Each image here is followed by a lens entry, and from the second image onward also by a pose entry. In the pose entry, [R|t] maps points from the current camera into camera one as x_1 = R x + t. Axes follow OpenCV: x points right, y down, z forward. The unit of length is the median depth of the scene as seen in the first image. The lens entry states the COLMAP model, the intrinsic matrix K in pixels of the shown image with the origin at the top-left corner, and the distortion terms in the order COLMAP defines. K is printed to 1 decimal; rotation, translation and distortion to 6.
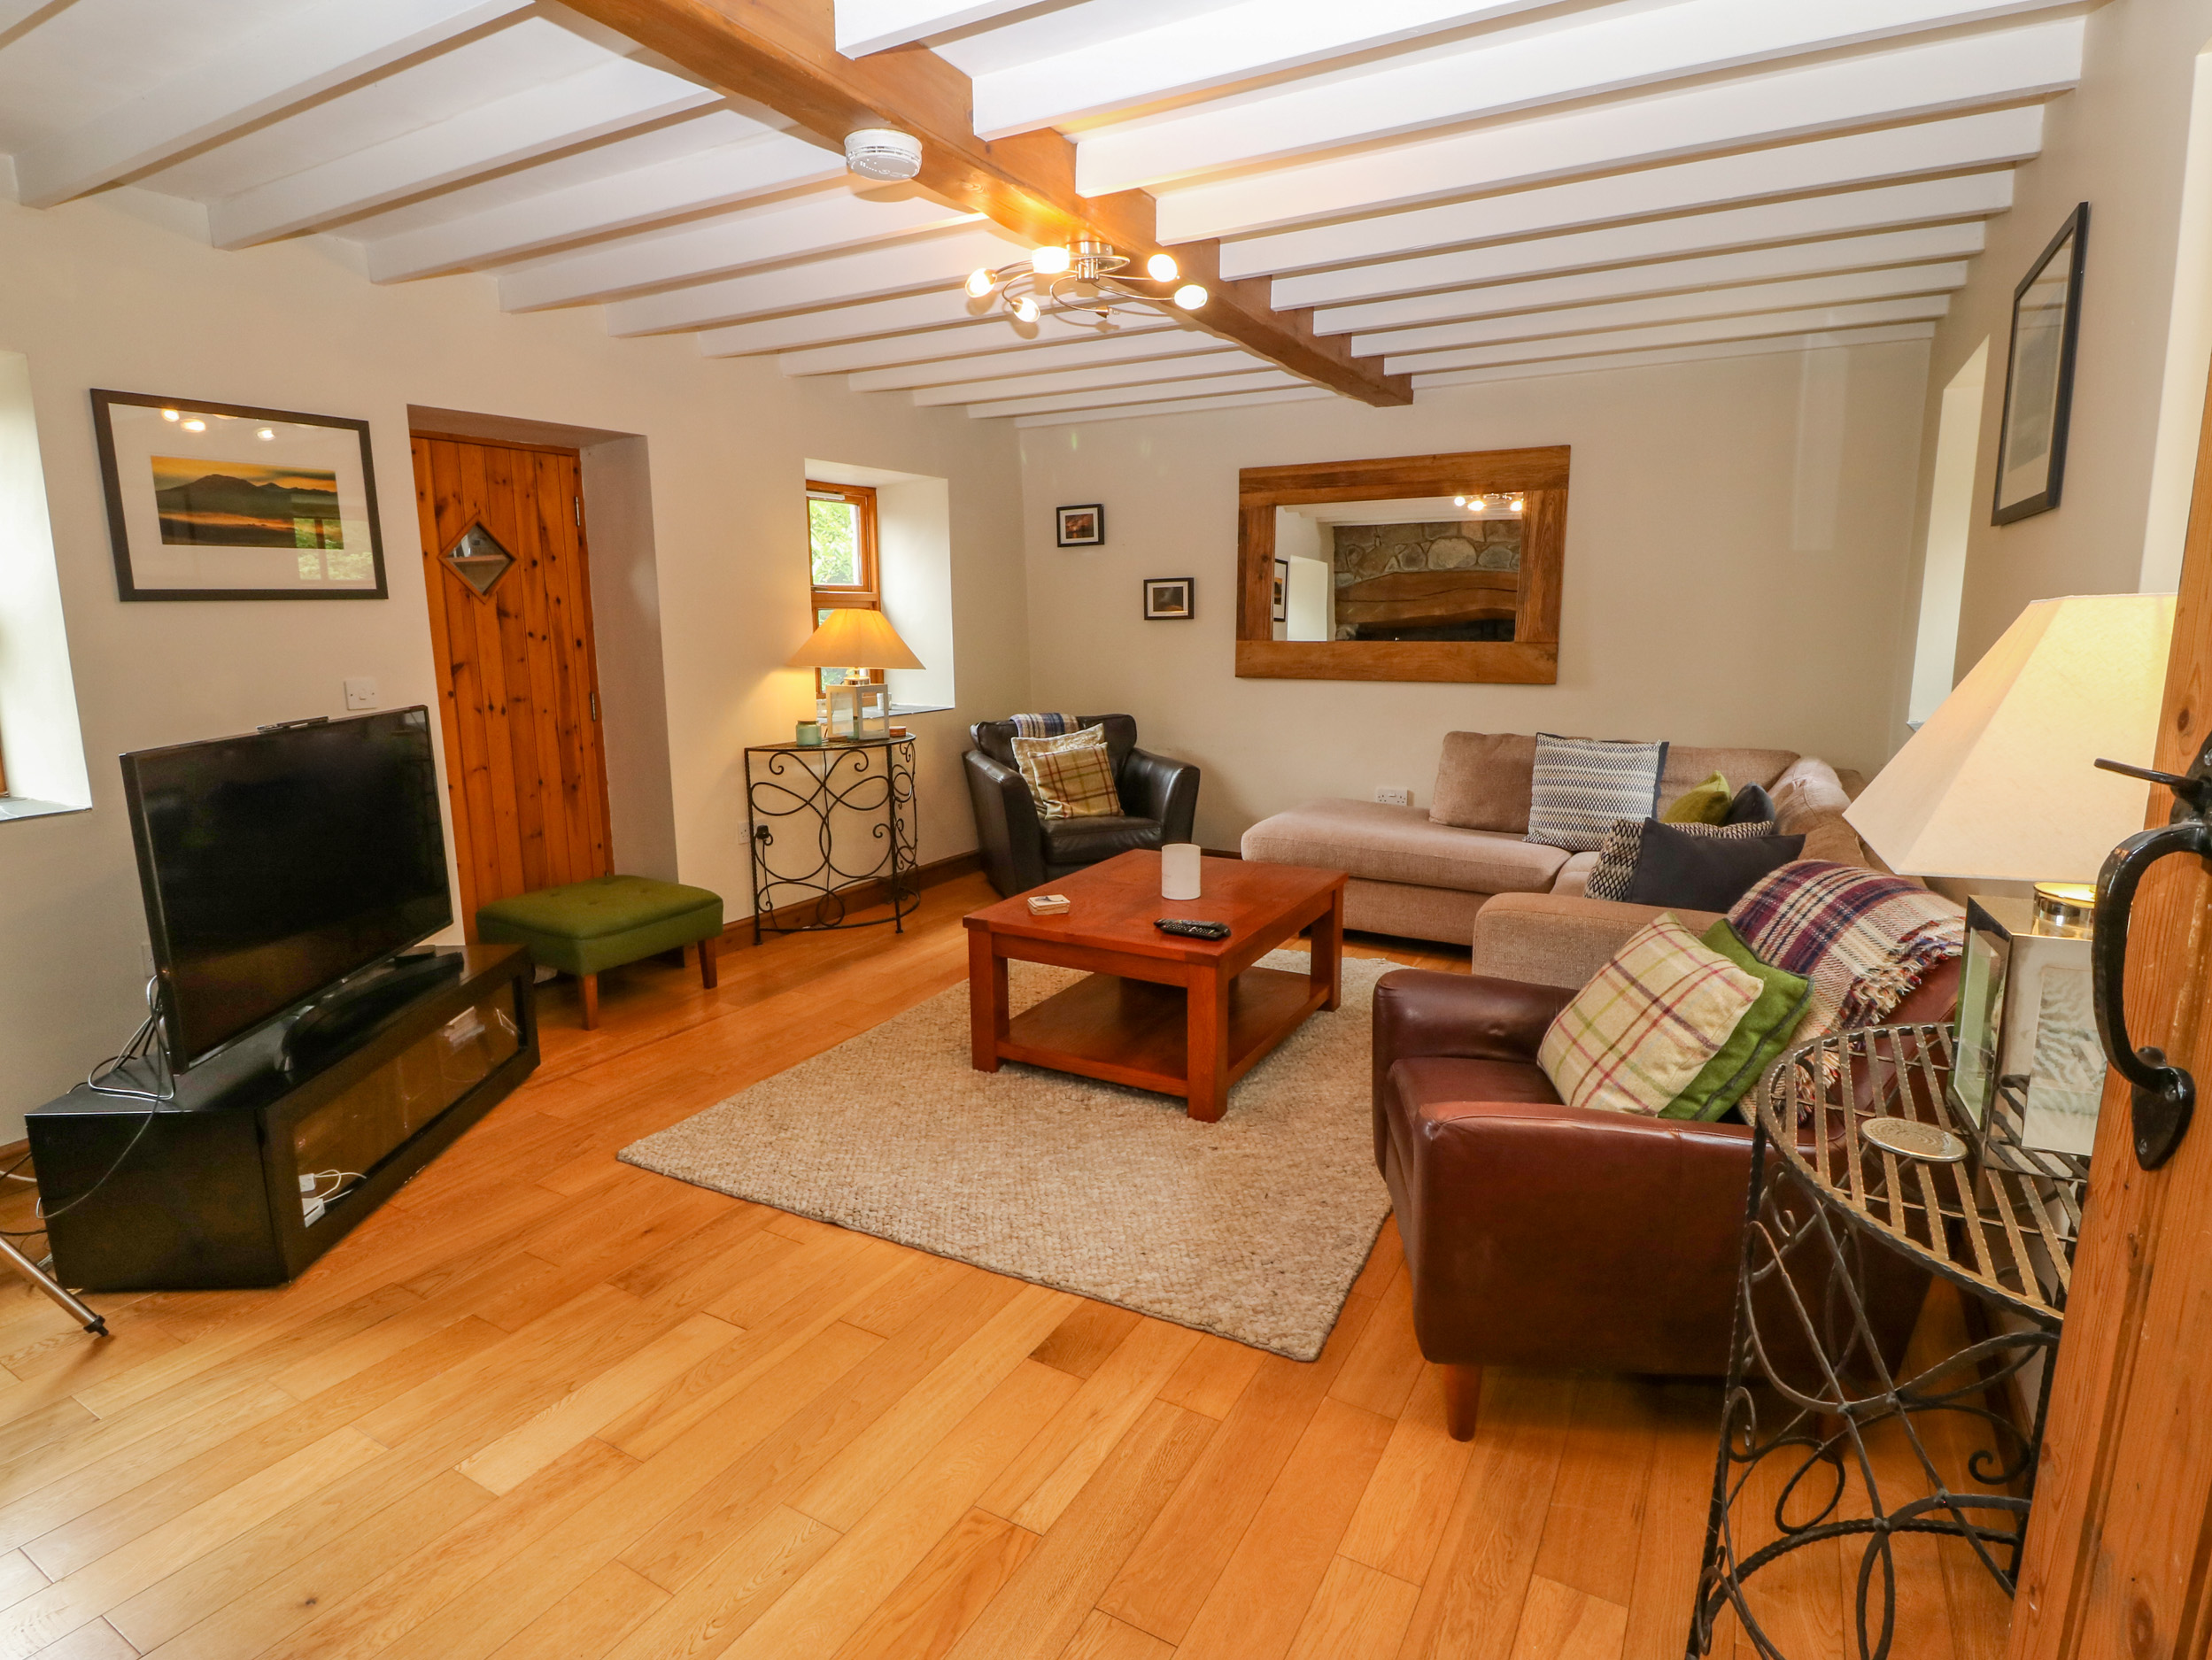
lens RADIAL K [[1165.6, 0, 1101.2], [0, 1165.6, 804.1], [0, 0, 1]] dist [0.000806, -0.012293]
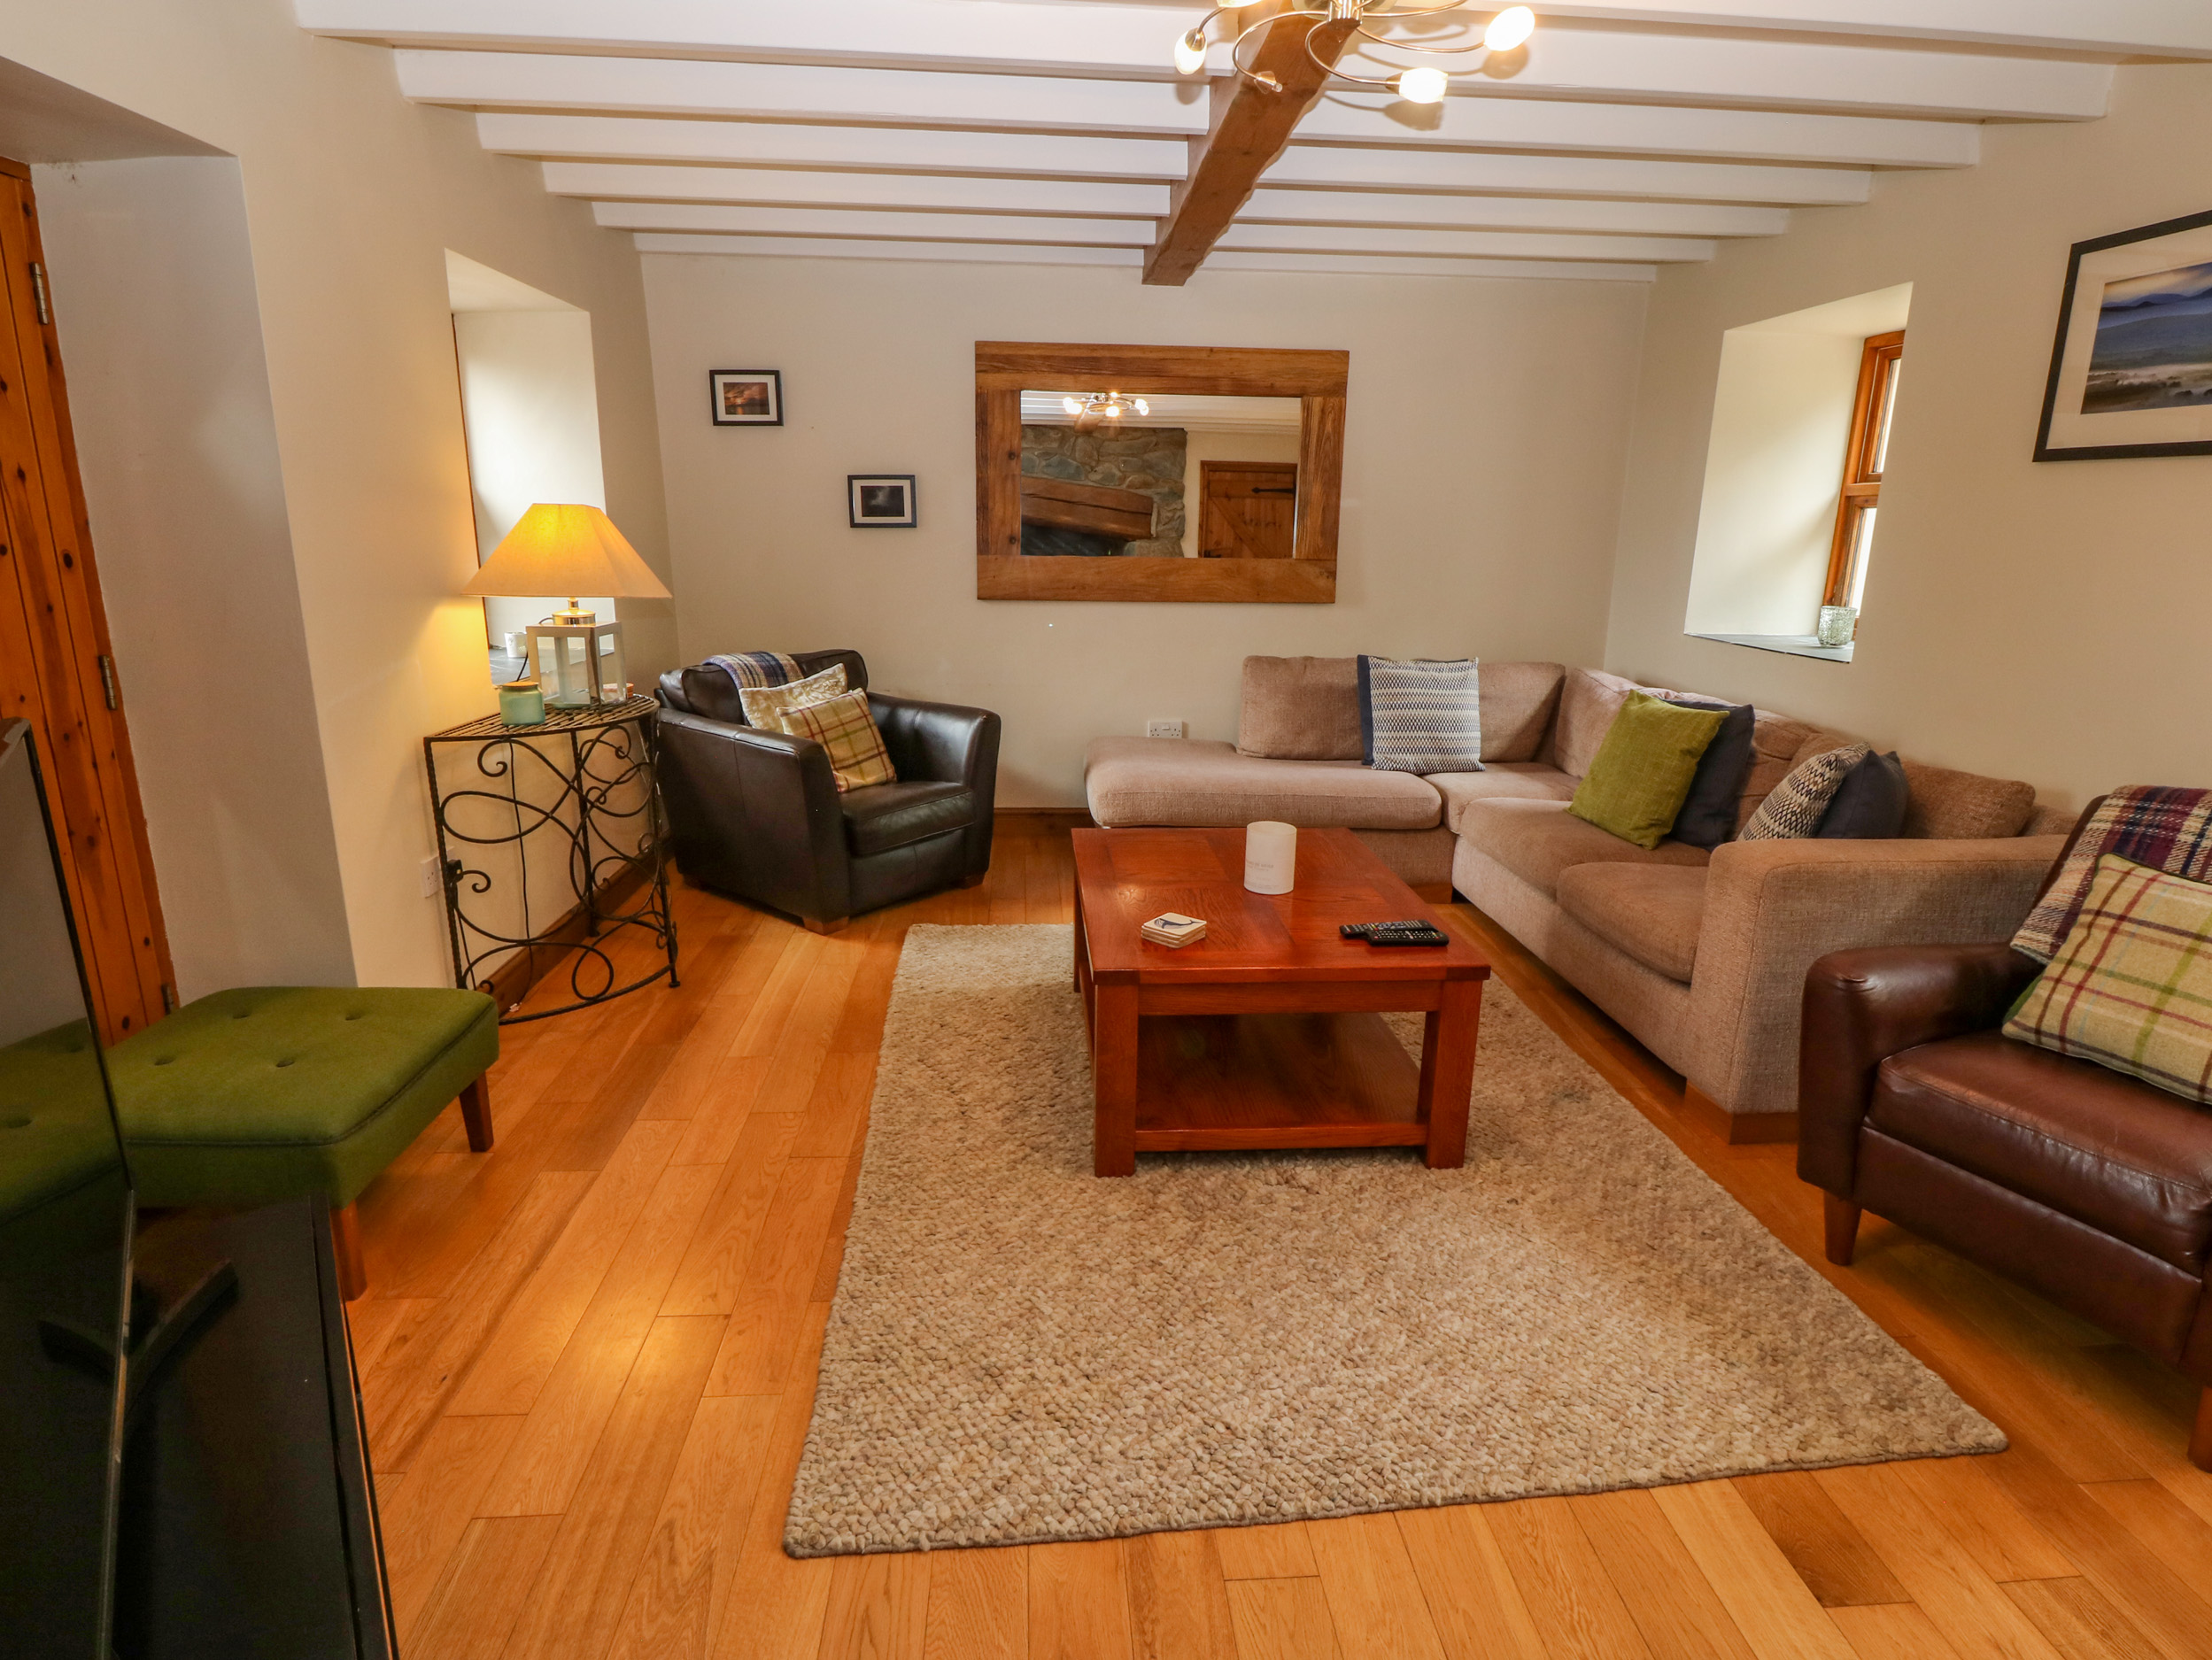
lens RADIAL K [[1165.6, 0, 1101.2], [0, 1165.6, 804.1], [0, 0, 1]] dist [0.000806, -0.012293]
pose [[0.831697, -0.111667, 0.543885, -0.327362], [0.069597, 0.992808, 0.097411, -0.045596], [-0.550851, -0.043164, 0.833487, 0.296235]]
